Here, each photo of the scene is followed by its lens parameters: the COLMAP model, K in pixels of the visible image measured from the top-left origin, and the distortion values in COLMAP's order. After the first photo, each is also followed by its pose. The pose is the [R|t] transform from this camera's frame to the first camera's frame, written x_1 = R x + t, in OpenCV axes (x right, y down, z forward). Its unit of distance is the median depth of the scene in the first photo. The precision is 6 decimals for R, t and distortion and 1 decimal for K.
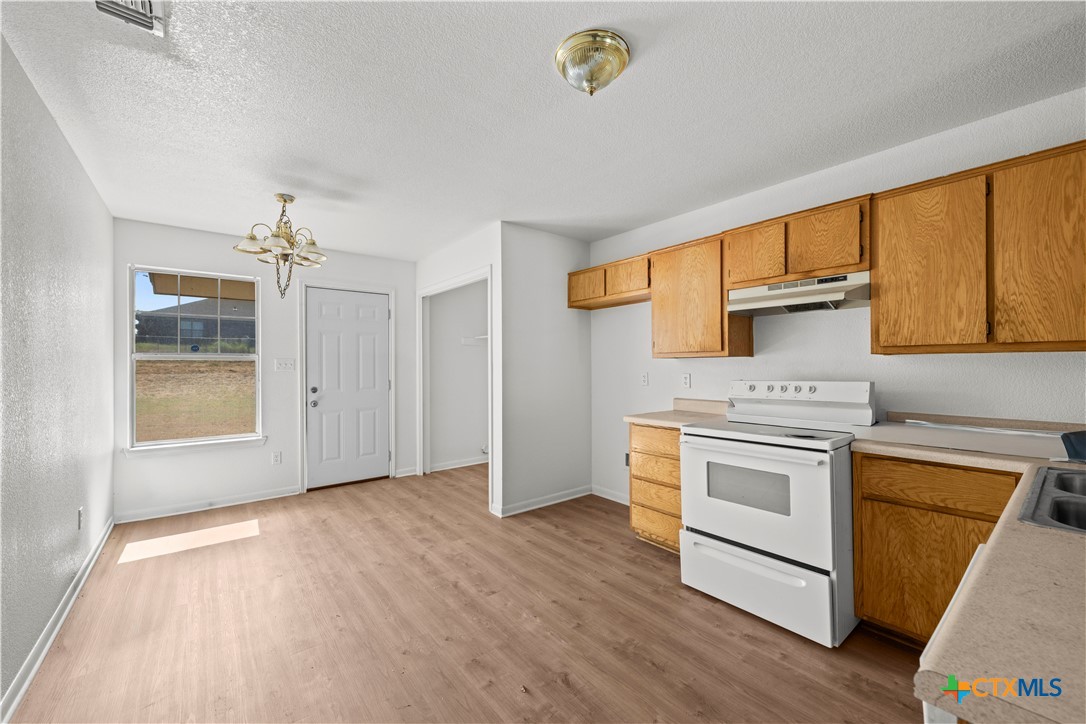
lens RADIAL K [[431.1, 0, 548.6], [0, 431.1, 364.4], [0, 0, 1]] dist [0.001733, -0.000790]
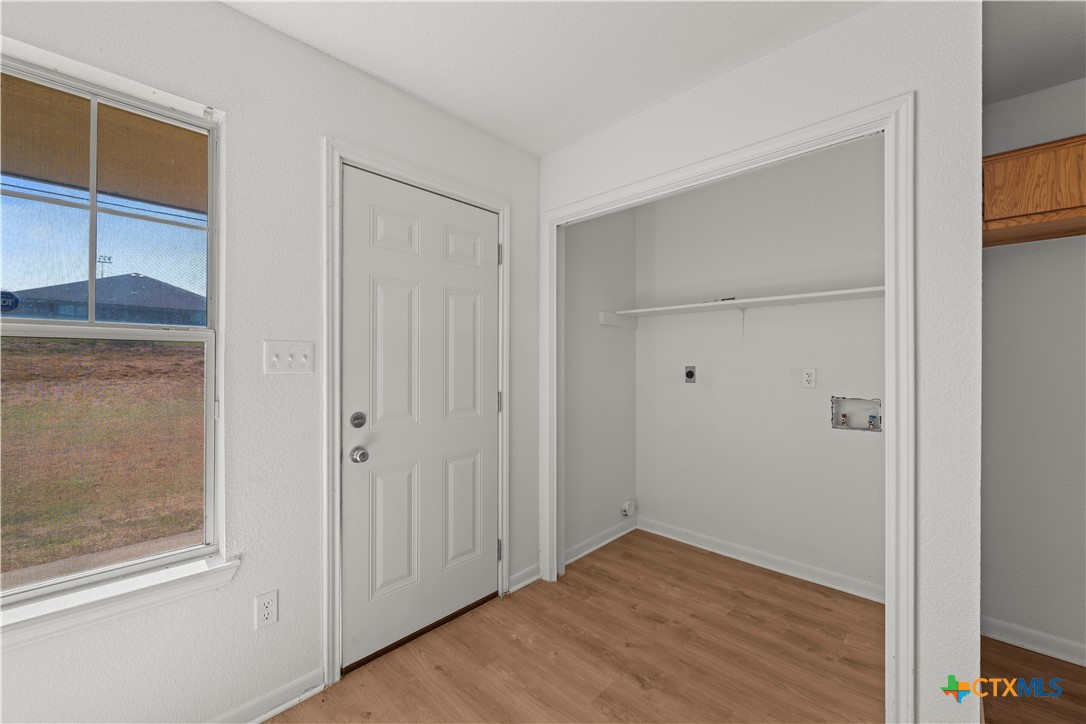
lens RADIAL K [[431.1, 0, 543.7], [0, 431.1, 361.7], [0, 0, 1]] dist [0.001733, -0.000790]
pose [[0.991237, 0.007538, 0.131879, -0.598133], [-0.007595, 0.999971, -0.000067, 0.004646], [-0.131876, -0.000935, 0.991266, 0.808775]]
